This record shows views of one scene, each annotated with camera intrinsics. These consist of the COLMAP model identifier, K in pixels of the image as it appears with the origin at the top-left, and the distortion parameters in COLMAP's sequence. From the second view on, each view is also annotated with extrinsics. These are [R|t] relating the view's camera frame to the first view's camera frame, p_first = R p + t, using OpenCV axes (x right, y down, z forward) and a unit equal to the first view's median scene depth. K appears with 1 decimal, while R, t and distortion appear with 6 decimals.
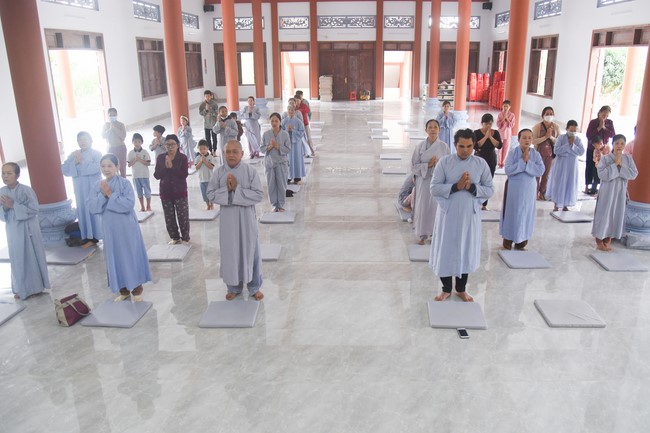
lens RADIAL K [[513.7, 0, 338.6], [0, 513.7, 217.4], [0, 0, 1]] dist [-0.075002, 0.000385]
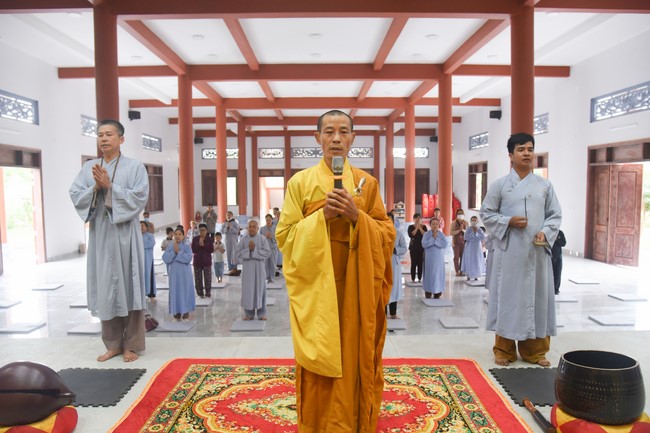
lens RADIAL K [[510.5, 0, 325.0], [0, 510.5, 216.5], [0, 0, 1]] dist [-0.063182, 0.000616]
pose [[0.999392, -0.002821, 0.034742, -0.004787], [0.011071, 0.970799, -0.239639, 0.042968], [-0.033052, 0.239878, 0.970240, -0.114005]]
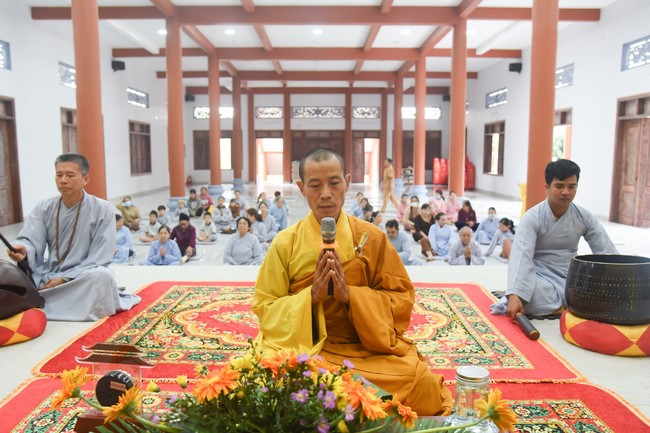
lens RADIAL K [[552.5, 0, 325.0], [0, 552.5, 216.5], [0, 0, 1]] dist [-0.038849, 0.023125]
pose [[0.999570, 0.002609, 0.029201, -0.002633], [0.003003, 0.981683, -0.190499, 0.056754], [-0.029163, 0.190505, 0.981253, -0.110528]]
